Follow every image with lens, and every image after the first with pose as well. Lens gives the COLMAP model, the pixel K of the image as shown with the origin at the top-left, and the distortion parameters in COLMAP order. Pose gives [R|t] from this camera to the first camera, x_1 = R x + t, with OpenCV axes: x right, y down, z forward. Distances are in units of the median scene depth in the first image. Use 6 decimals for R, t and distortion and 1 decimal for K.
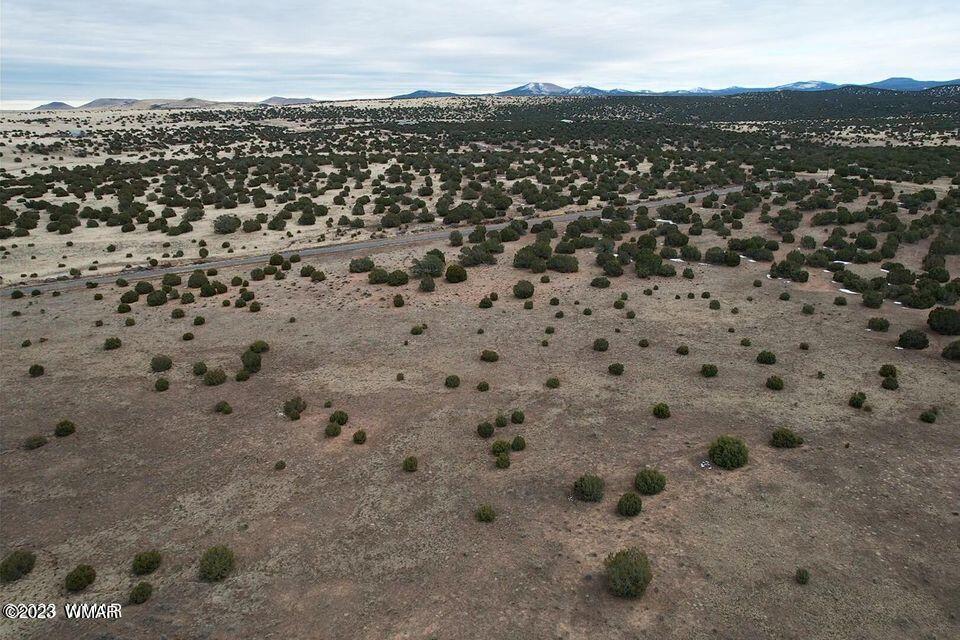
lens RADIAL K [[620.9, 0, 481.9], [0, 620.9, 318.6], [0, 0, 1]] dist [-0.082401, 0.078654]
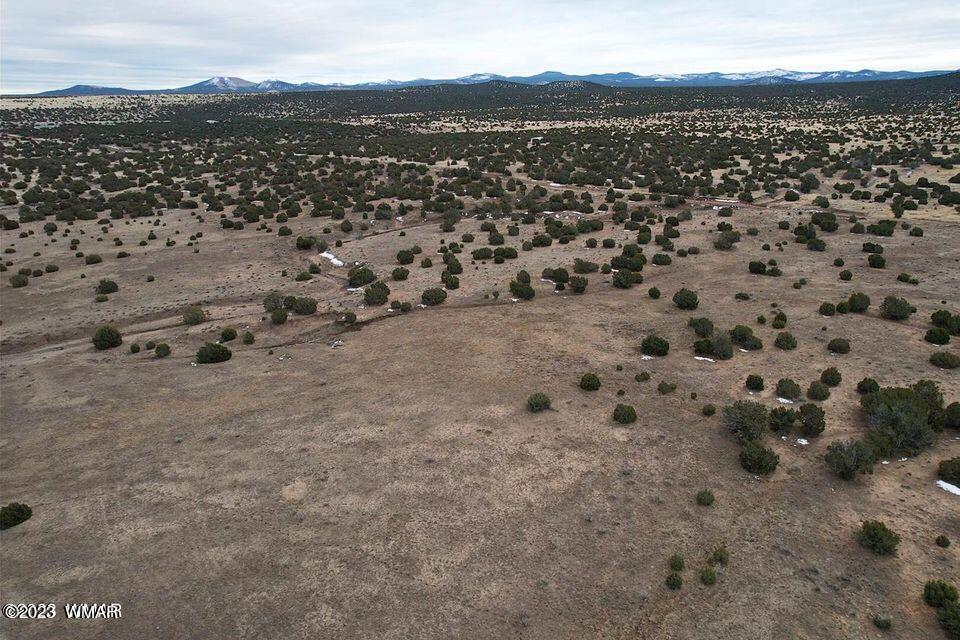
lens RADIAL K [[620.9, 0, 481.9], [0, 620.9, 318.6], [0, 0, 1]] dist [-0.082401, 0.078654]
pose [[0.897705, -0.153726, 0.412910, 0.228523], [0.149174, 0.987855, 0.043459, 0.177115], [-0.414576, 0.022582, 0.909735, -0.627162]]
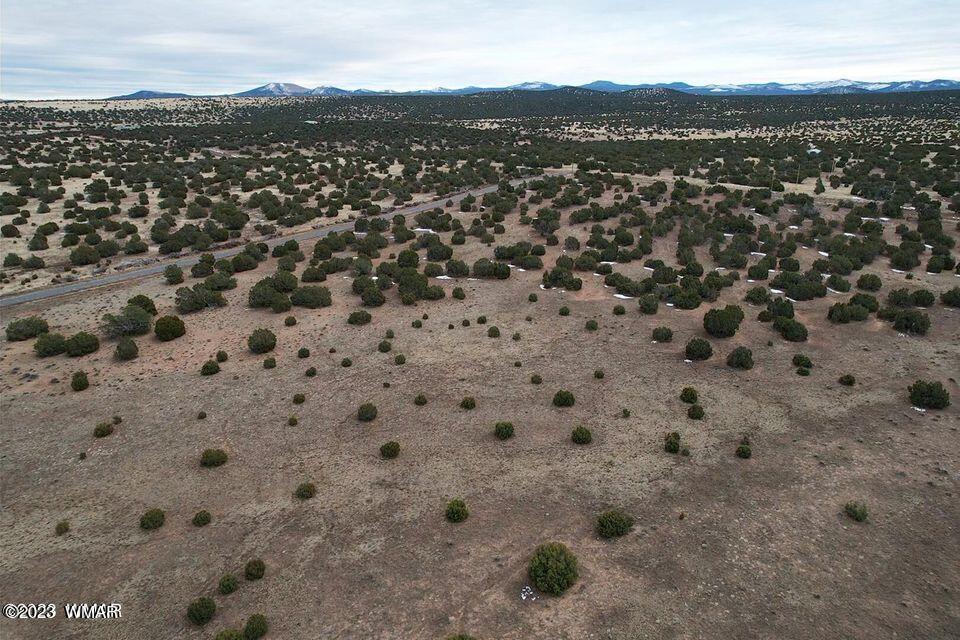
lens RADIAL K [[620.9, 0, 481.9], [0, 620.9, 318.6], [0, 0, 1]] dist [-0.082401, 0.078654]
pose [[0.926316, -0.120841, 0.356843, 0.026876], [0.120952, 0.992412, 0.022094, -0.030653], [-0.356805, 0.022695, 0.933903, 0.094355]]
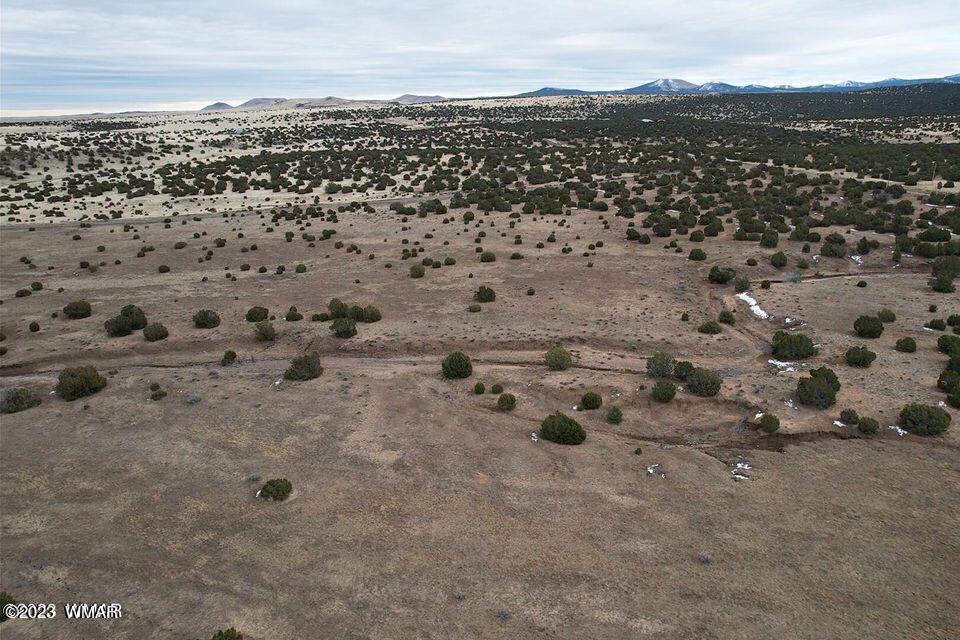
lens RADIAL K [[620.9, 0, 481.9], [0, 620.9, 318.6], [0, 0, 1]] dist [-0.082401, 0.078654]
pose [[0.980737, 0.056031, -0.187124, 0.251631], [-0.055107, 0.998429, 0.010138, 0.128885], [0.187399, 0.000369, 0.982284, -0.451724]]
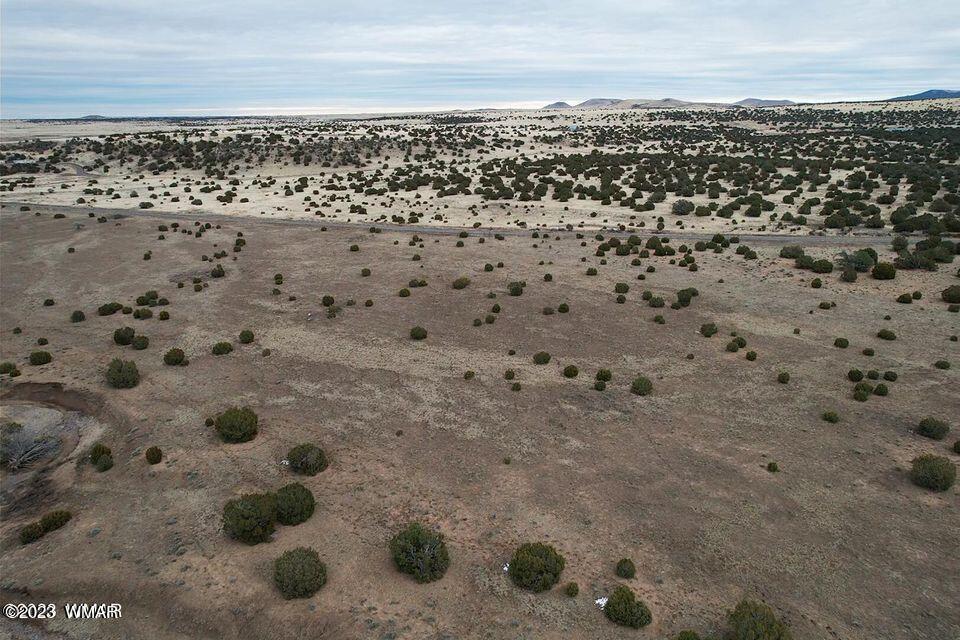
lens RADIAL K [[620.9, 0, 481.9], [0, 620.9, 318.6], [0, 0, 1]] dist [-0.082401, 0.078654]
pose [[0.764387, 0.208068, -0.610262, 0.047797], [-0.208870, 0.975368, 0.070930, 0.043260], [0.609989, 0.073248, 0.789018, -0.132821]]
